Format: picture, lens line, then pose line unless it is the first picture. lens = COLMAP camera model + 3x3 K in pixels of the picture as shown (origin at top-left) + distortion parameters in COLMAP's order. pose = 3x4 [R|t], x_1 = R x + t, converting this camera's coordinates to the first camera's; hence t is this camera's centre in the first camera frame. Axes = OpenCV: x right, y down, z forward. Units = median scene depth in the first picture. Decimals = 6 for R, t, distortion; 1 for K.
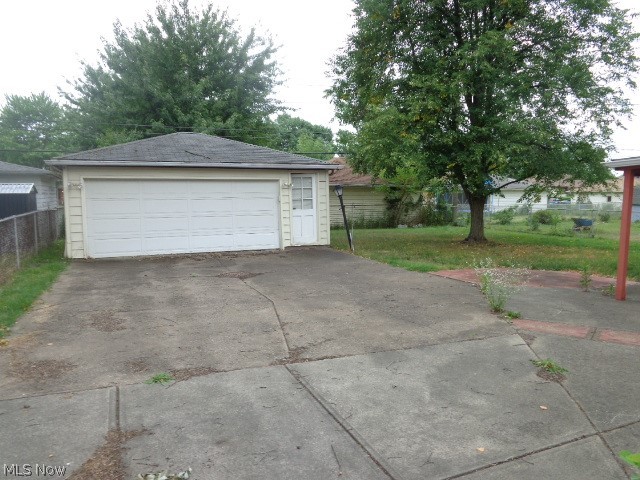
lens RADIAL K [[487.5, 0, 320.0], [0, 487.5, 240.0], [0, 0, 1]] dist [0.000547, 0.008834]
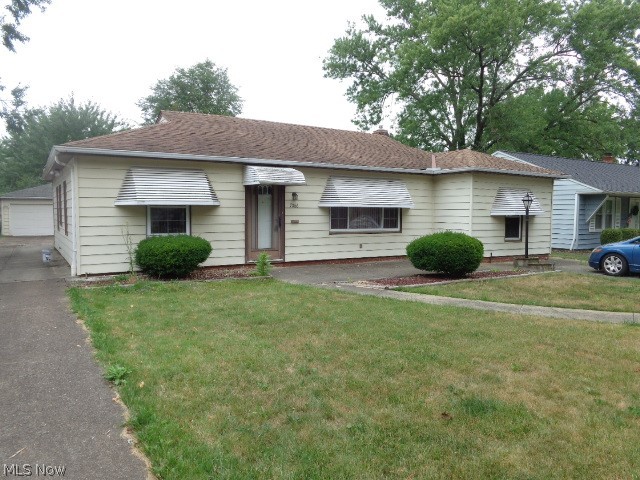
lens RADIAL K [[487.5, 0, 320.0], [0, 487.5, 240.0], [0, 0, 1]] dist [0.000547, 0.008834]
pose [[0.991961, 0.003093, 0.126505, 0.450815], [0.002470, 0.999038, -0.043791, 0.101416], [-0.126519, 0.043751, 0.990999, -0.971114]]
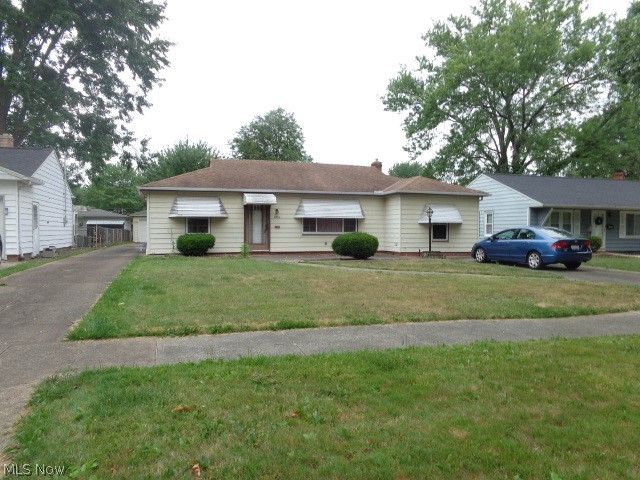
lens RADIAL K [[487.5, 0, 320.0], [0, 487.5, 240.0], [0, 0, 1]] dist [0.000547, 0.008834]
pose [[0.992876, 0.010079, -0.118727, 0.719250], [-0.019426, 0.996777, -0.077836, 0.156632], [0.117560, 0.079588, 0.989871, -1.351234]]
